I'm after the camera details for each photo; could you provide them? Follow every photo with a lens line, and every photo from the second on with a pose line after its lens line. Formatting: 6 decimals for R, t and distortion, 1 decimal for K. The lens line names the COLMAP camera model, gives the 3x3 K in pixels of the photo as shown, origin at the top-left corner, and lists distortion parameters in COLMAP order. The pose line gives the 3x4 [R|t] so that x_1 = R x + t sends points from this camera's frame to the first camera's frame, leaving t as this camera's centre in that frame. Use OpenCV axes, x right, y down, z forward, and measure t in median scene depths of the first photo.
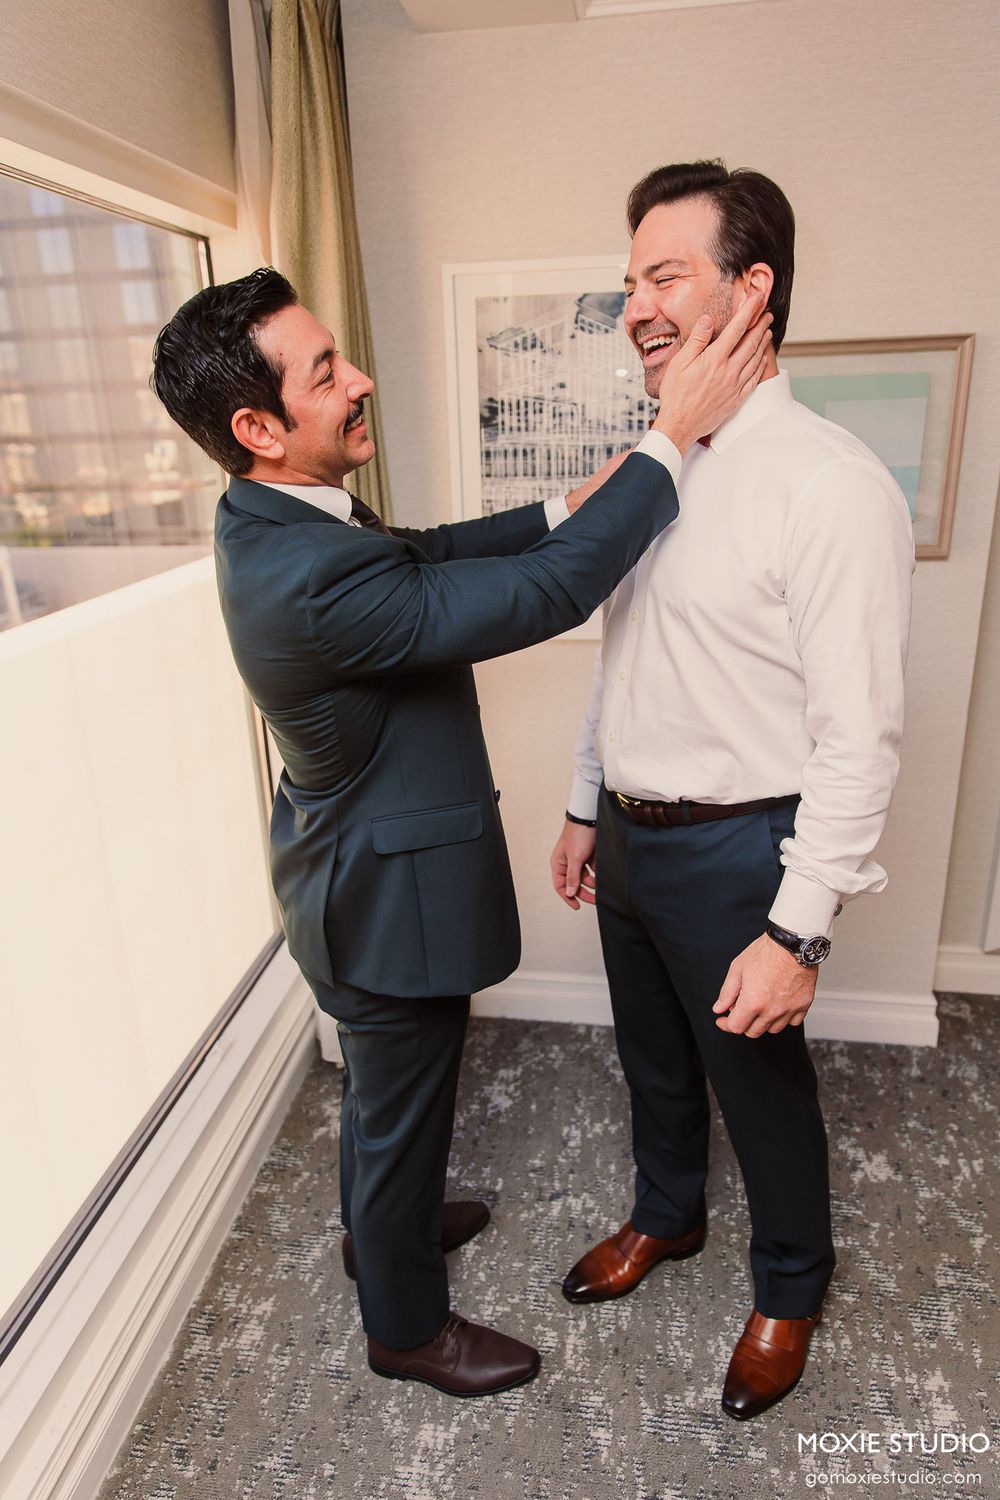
lens RADIAL K [[990.4, 0, 498.0], [0, 990.4, 753.2], [0, 0, 1]] dist [0.008469, 0.000845]
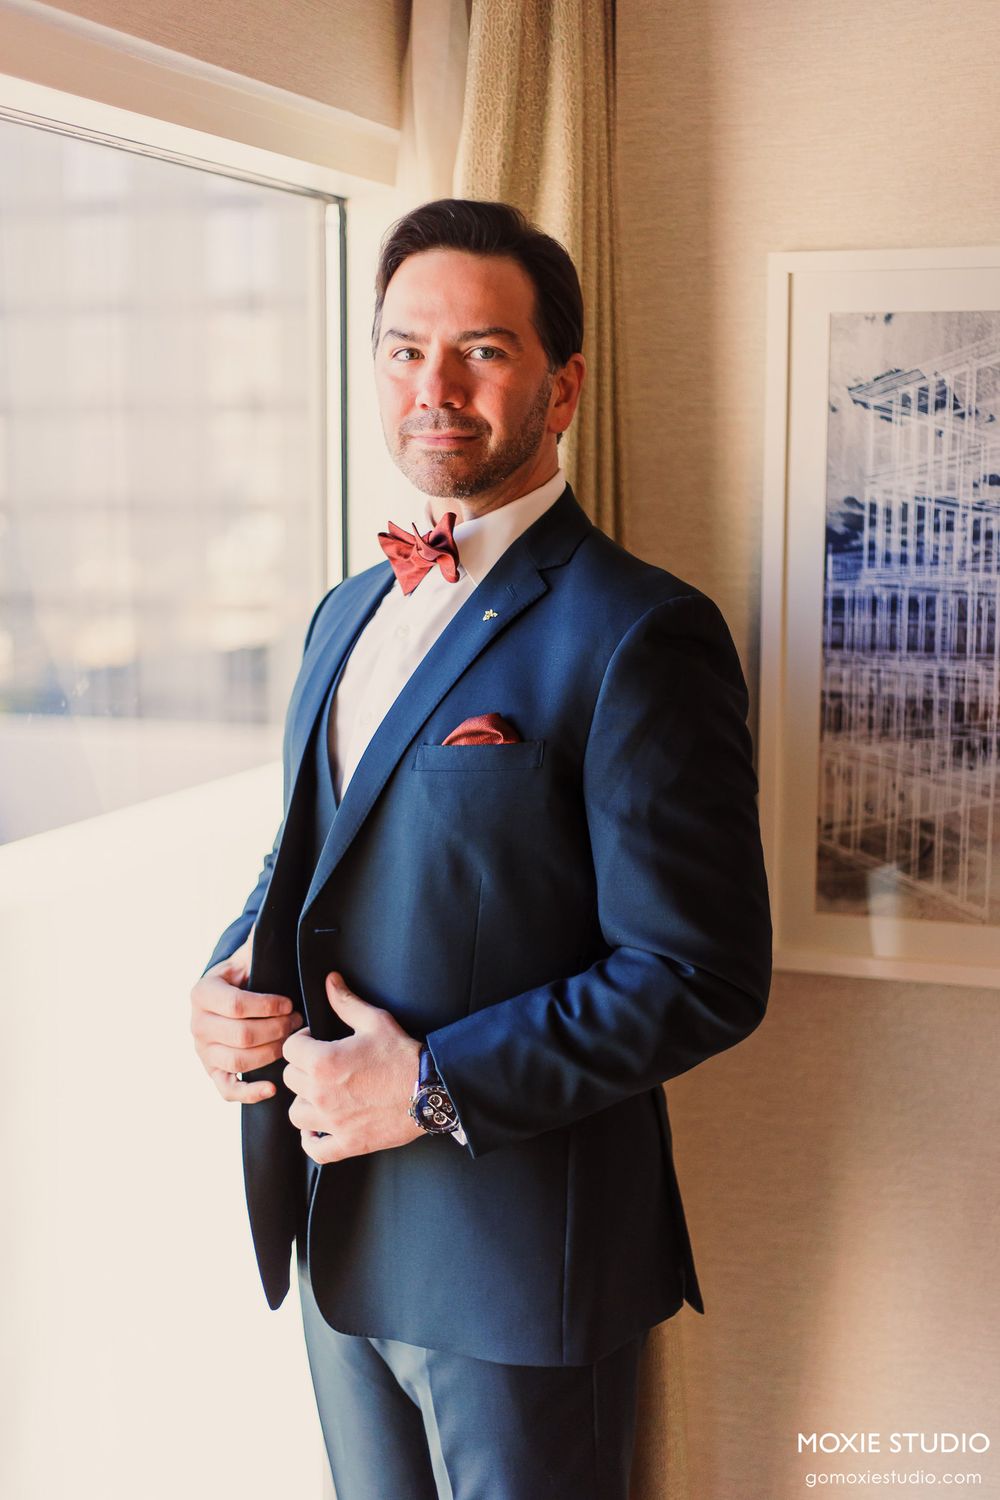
lens RADIAL K [[2219.2, 0, 502.7], [0, 2219.2, 764.1], [0, 0, 1]] dist [-0.035709, 0.000000]
pose [[0.979133, 0.059577, -0.194291, 0.046715], [-0.097181, 0.976927, -0.190184, 0.005138], [0.178477, 0.205097, 0.962331, -0.087247]]
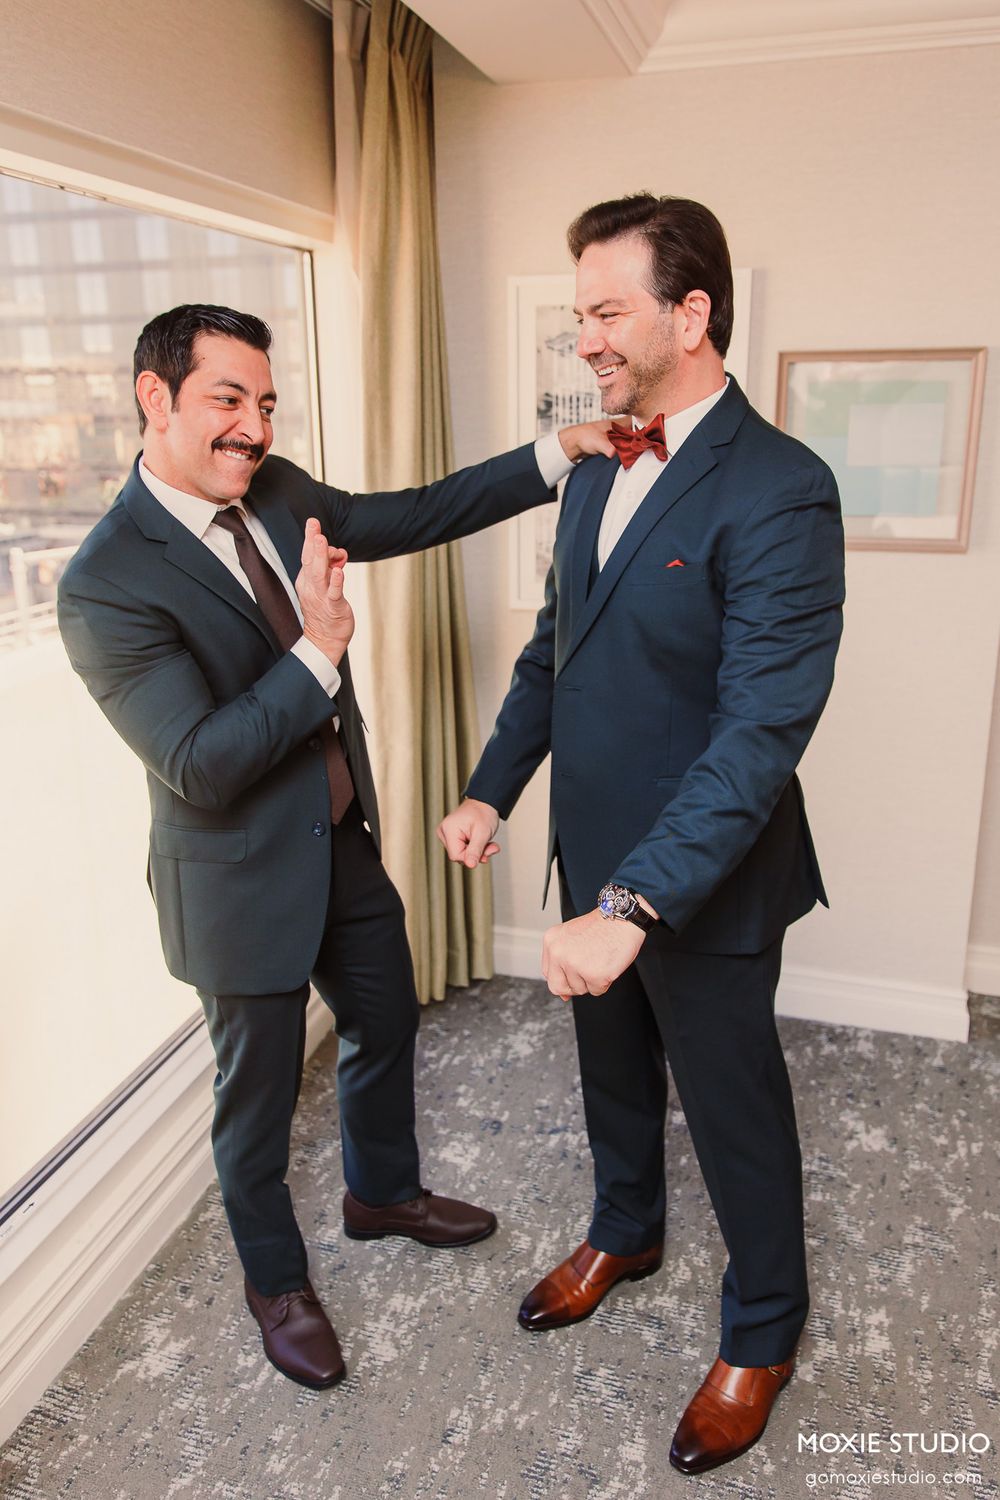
lens RADIAL K [[1091.5, 0, 523.5], [0, 1091.5, 691.4], [0, 0, 1]] dist [0.012751, -0.003516]
pose [[0.991210, 0.059016, -0.118407, 0.131596], [-0.067655, 0.995228, -0.070316, 0.062777], [0.113692, 0.077708, 0.990472, -0.190257]]
